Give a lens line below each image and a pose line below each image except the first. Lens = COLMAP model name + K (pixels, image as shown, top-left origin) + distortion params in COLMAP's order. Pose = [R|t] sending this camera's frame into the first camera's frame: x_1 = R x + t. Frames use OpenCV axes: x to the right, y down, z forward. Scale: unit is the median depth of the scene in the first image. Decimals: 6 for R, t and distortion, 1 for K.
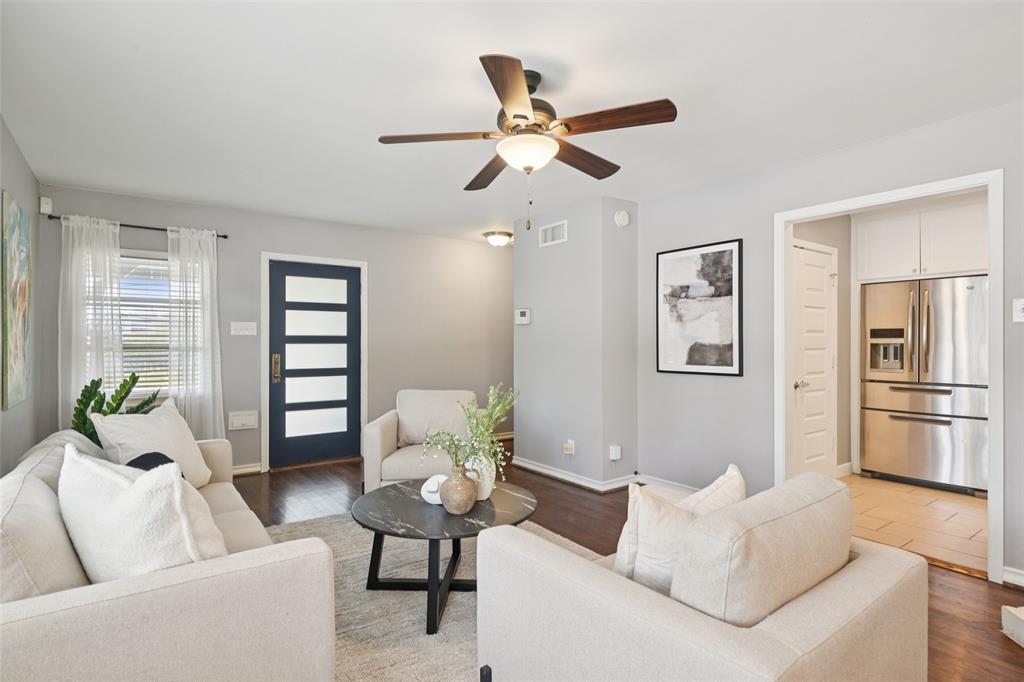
lens RADIAL K [[511.9, 0, 506.0], [0, 511.9, 343.8], [0, 0, 1]] dist [-0.000788, 0.000525]
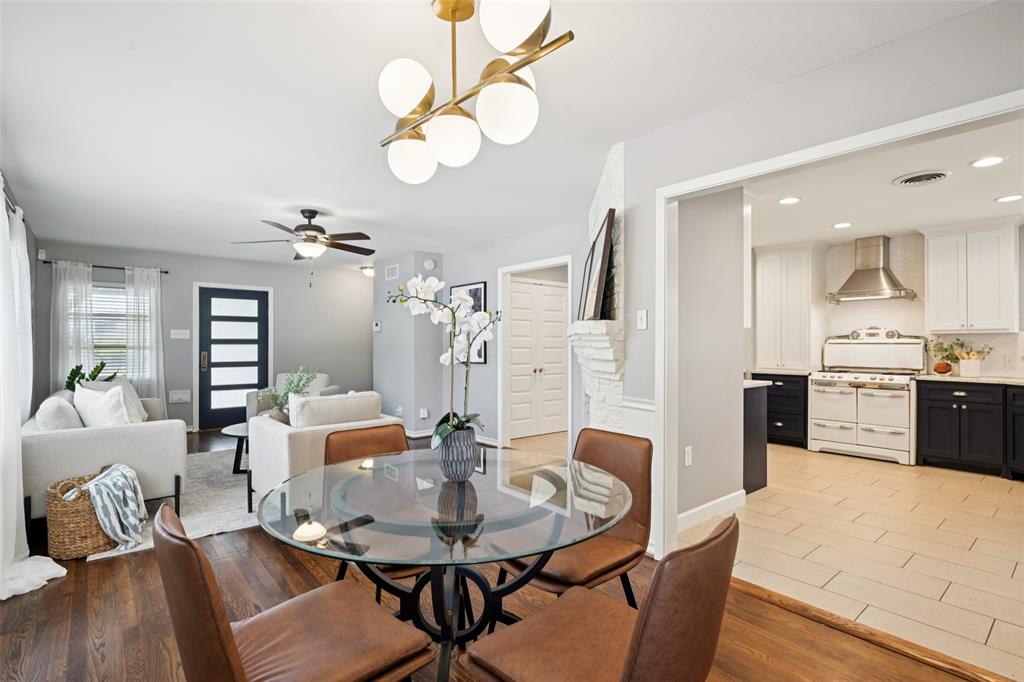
lens RADIAL K [[491.2, 0, 512.0], [0, 491.2, 344.6], [0, 0, 1]] dist [-0.004231, 0.001298]
pose [[0.997272, 0.000413, 0.073817, 0.353552], [-0.000232, 0.999997, -0.002468, 0.003820], [-0.073818, 0.002444, 0.997269, -0.502671]]
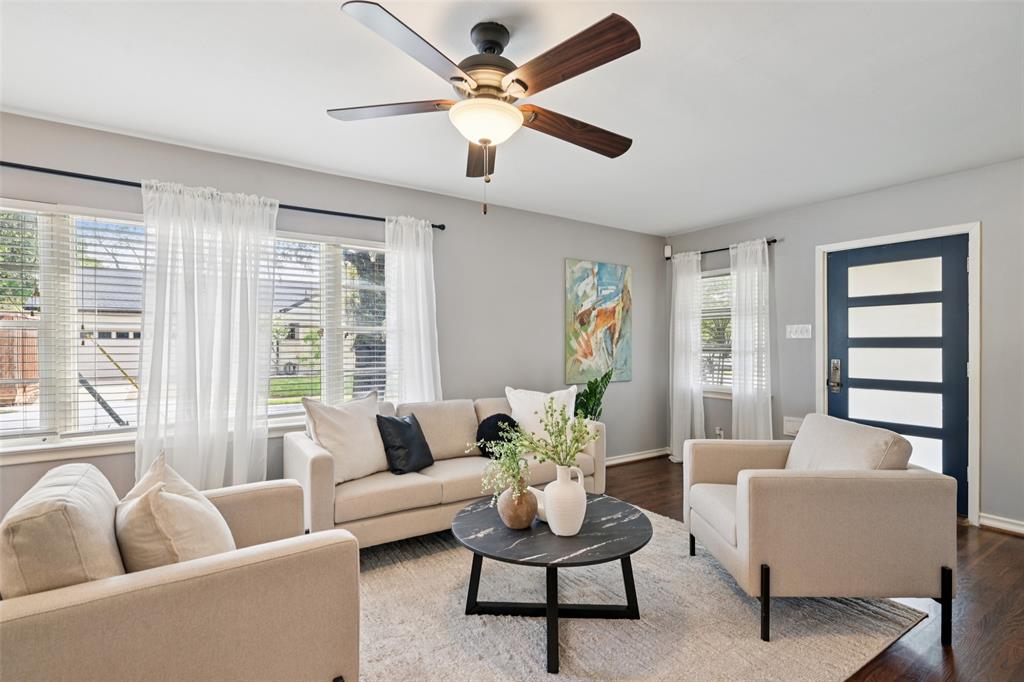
lens RADIAL K [[491.2, 0, 512.2], [0, 491.2, 344.0], [0, 0, 1]] dist [-0.004231, 0.001298]
pose [[-0.022439, 0.000195, -0.999748, 0.431786], [0.000944, 1.000000, 0.000174, -0.007839], [0.999748, -0.000940, -0.022440, 0.515062]]
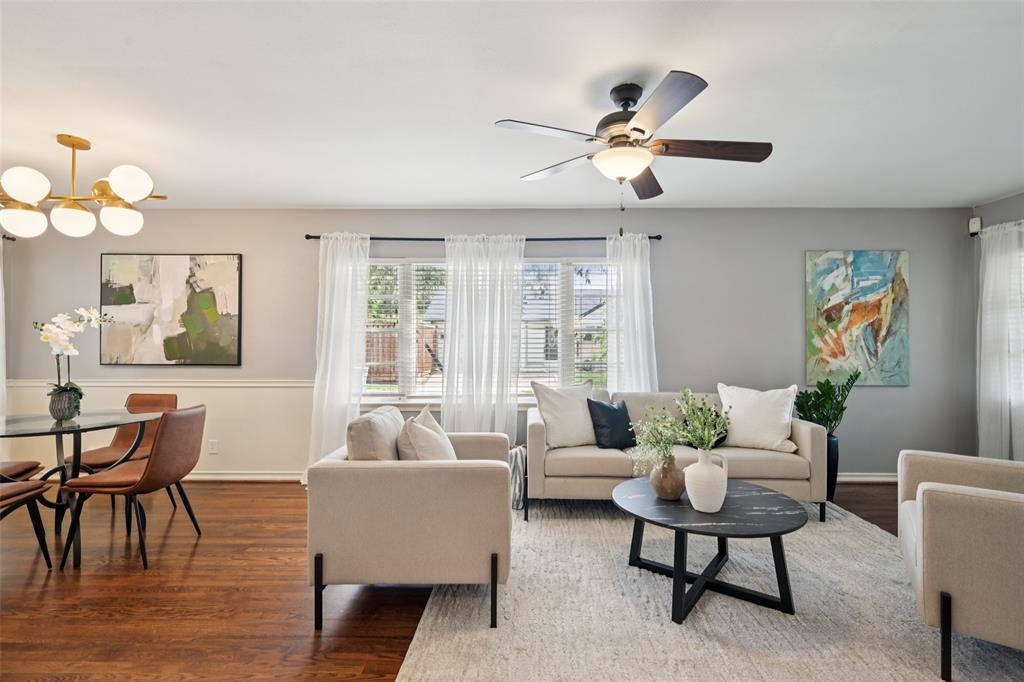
lens RADIAL K [[478.4, 0, 510.7], [0, 478.4, 339.9], [0, 0, 1]] dist [0.003844, 0.000108]
pose [[-0.597010, -0.008281, -0.802191, 0.498227], [-0.000829, 0.999953, -0.009706, -0.002476], [0.802233, -0.005130, -0.596989, 0.702777]]
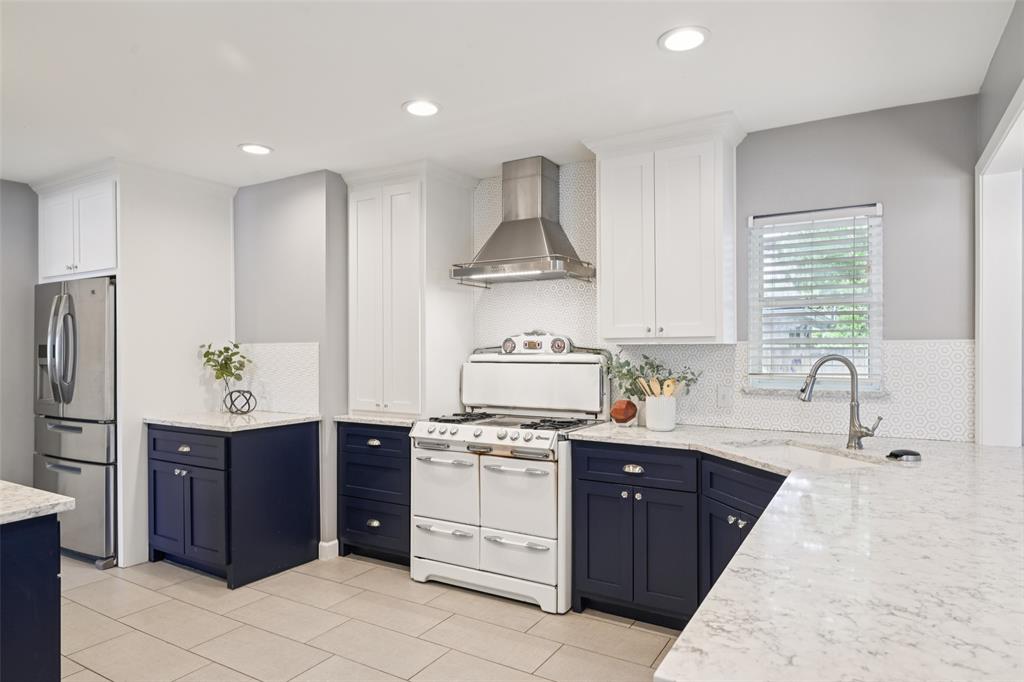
lens RADIAL K [[605.0, 0, 508.4], [0, 605.0, 349.2], [0, 0, 1]] dist [-0.004492, -0.000802]
pose [[0.920512, -0.006062, 0.390667, 1.011581], [0.005315, 0.999981, 0.002993, -0.022336], [-0.390677, -0.000678, 0.920527, -0.067072]]
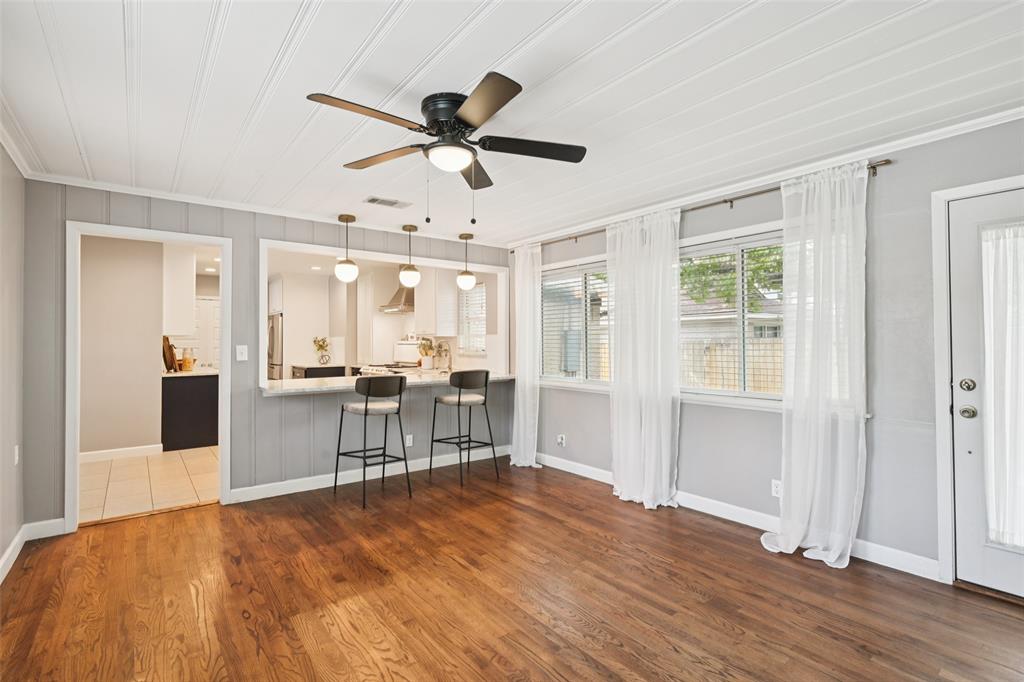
lens RADIAL K [[478.4, 0, 517.1], [0, 478.4, 341.0], [0, 0, 1]] dist [0.003844, 0.000108]
pose [[0.998939, -0.004808, 0.045809, 1.646104], [0.004941, 0.999984, -0.002795, -0.006600], [-0.045795, 0.003019, 0.998946, -0.957858]]
